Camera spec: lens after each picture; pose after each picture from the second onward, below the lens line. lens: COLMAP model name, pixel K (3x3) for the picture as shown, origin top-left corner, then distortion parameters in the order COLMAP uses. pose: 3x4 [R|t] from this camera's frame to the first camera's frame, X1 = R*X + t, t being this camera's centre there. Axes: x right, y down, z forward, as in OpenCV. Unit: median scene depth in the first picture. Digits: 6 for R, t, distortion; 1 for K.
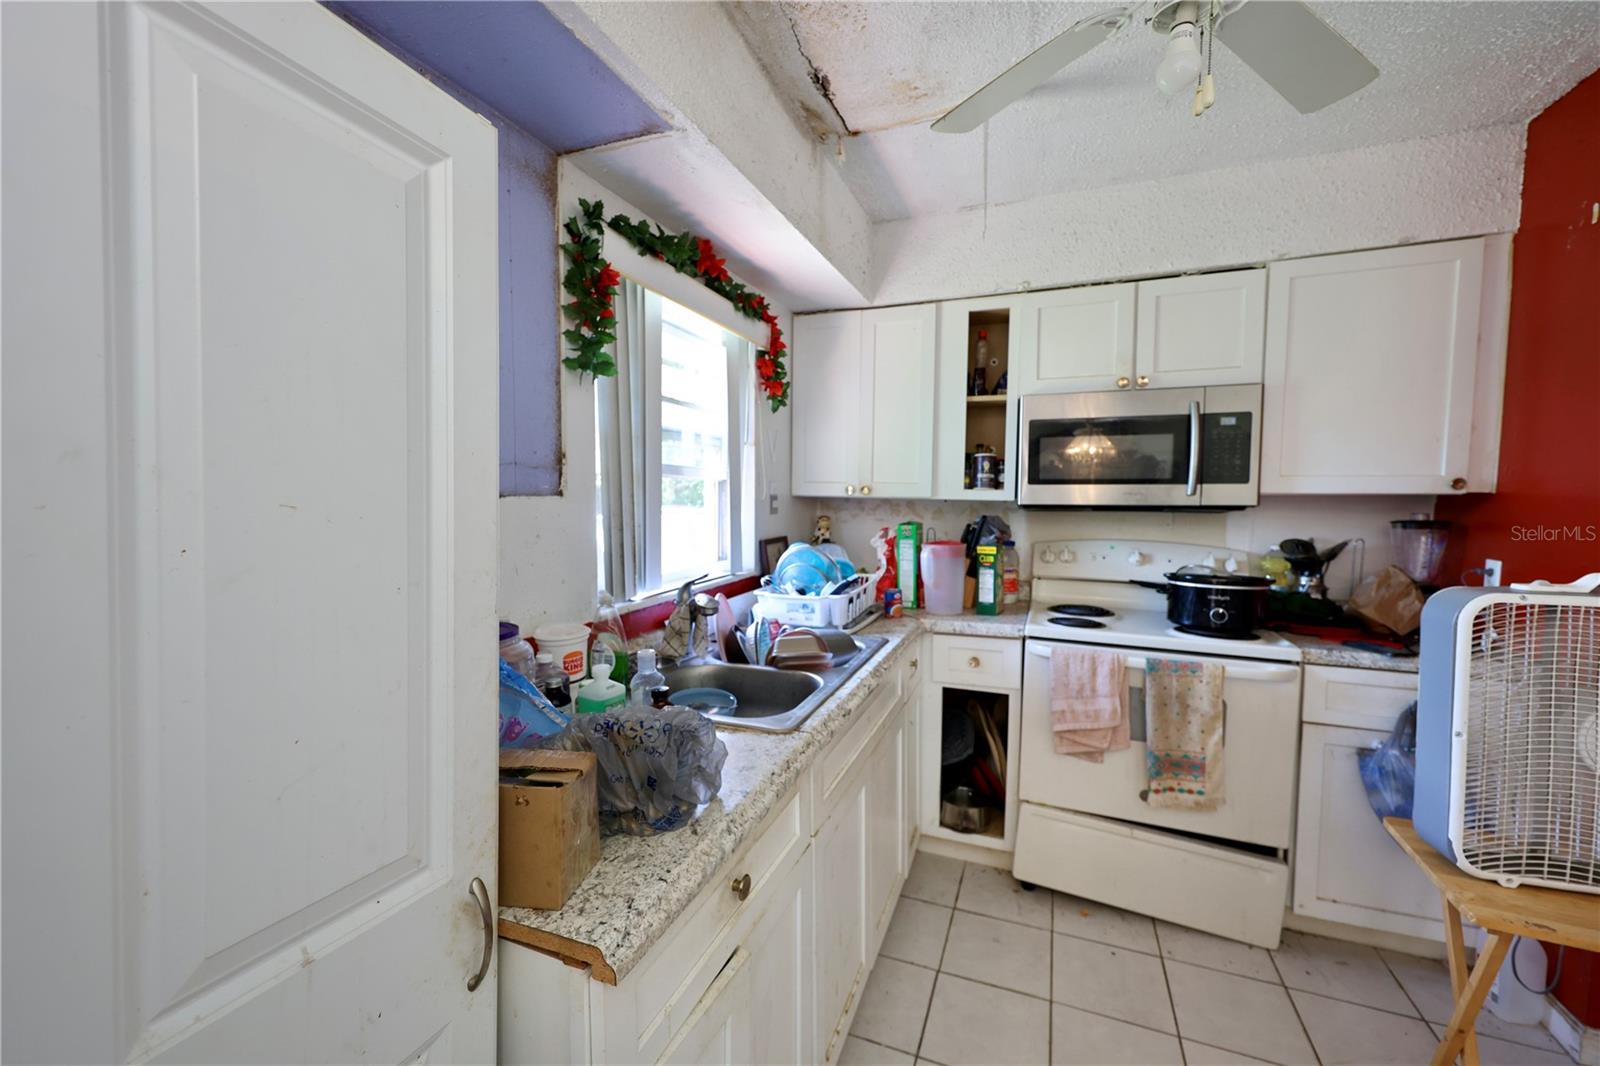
lens RADIAL K [[645.9, 0, 798.8], [0, 645.9, 529.9], [0, 0, 1]] dist [0.000648, 0.000085]
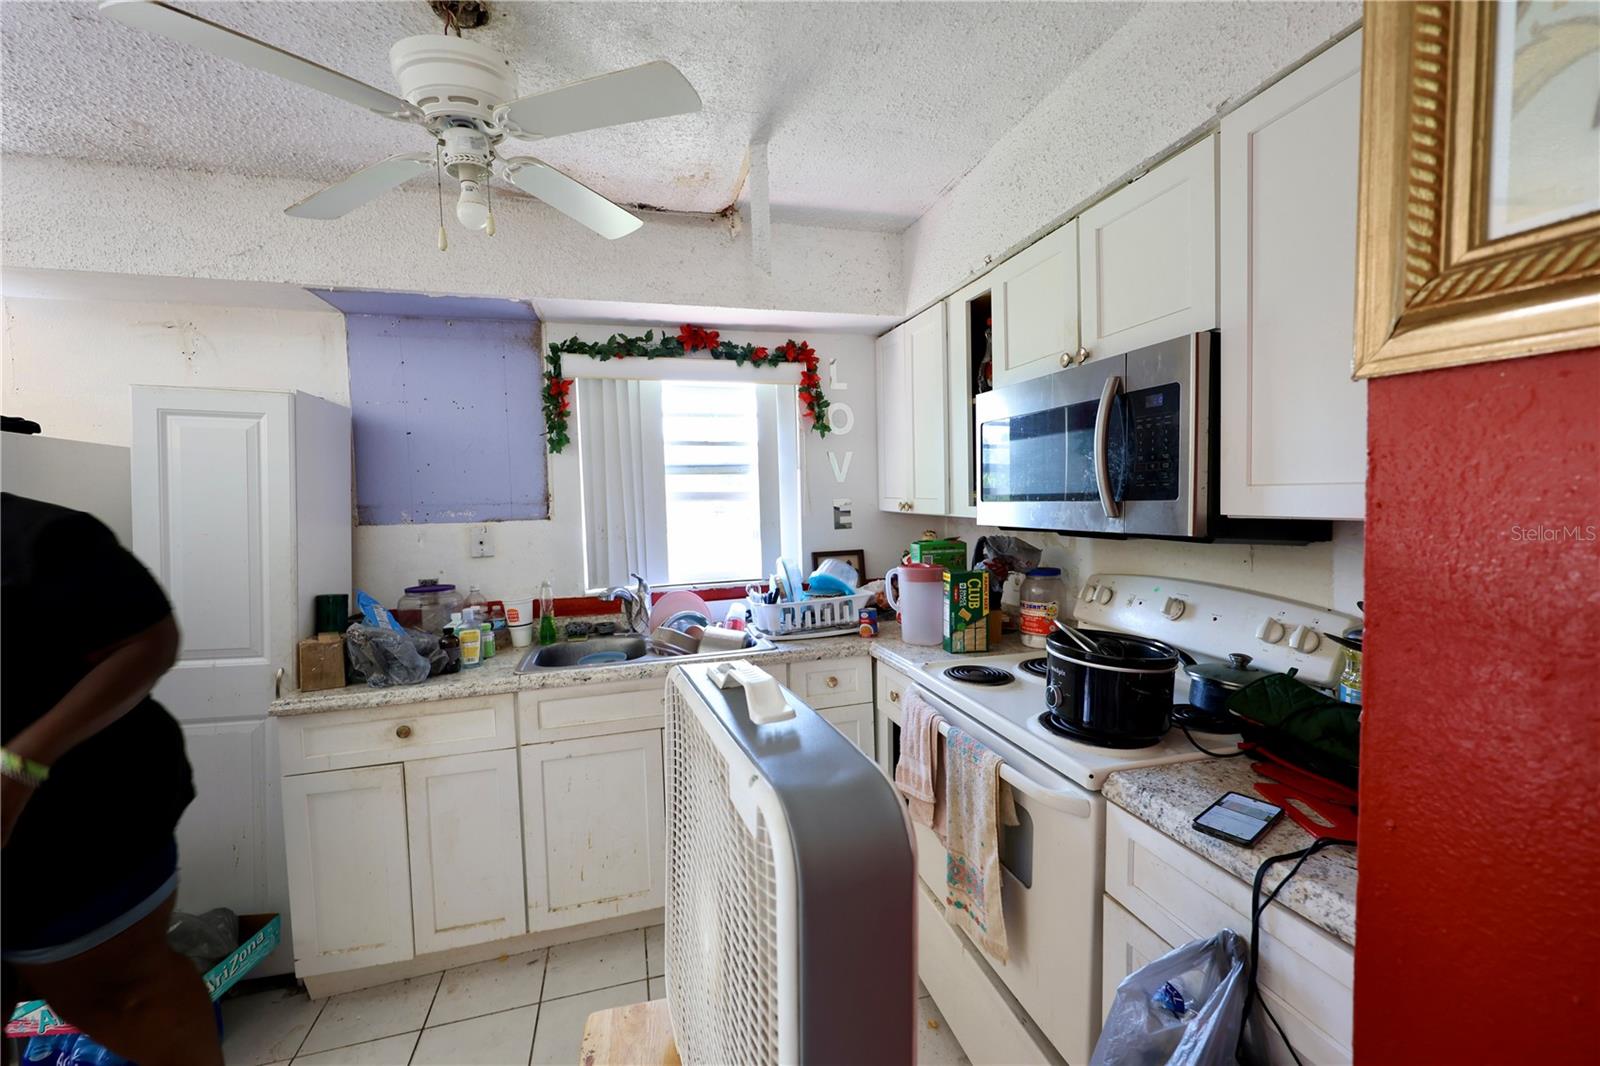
lens RADIAL K [[645.9, 0, 801.4], [0, 645.9, 530.5], [0, 0, 1]] dist [0.000648, 0.000085]
pose [[0.603354, 0.024524, -0.797097, 0.957527], [-0.022086, 0.999658, 0.014038, -0.043151], [0.797168, 0.009134, 0.603689, 0.346561]]
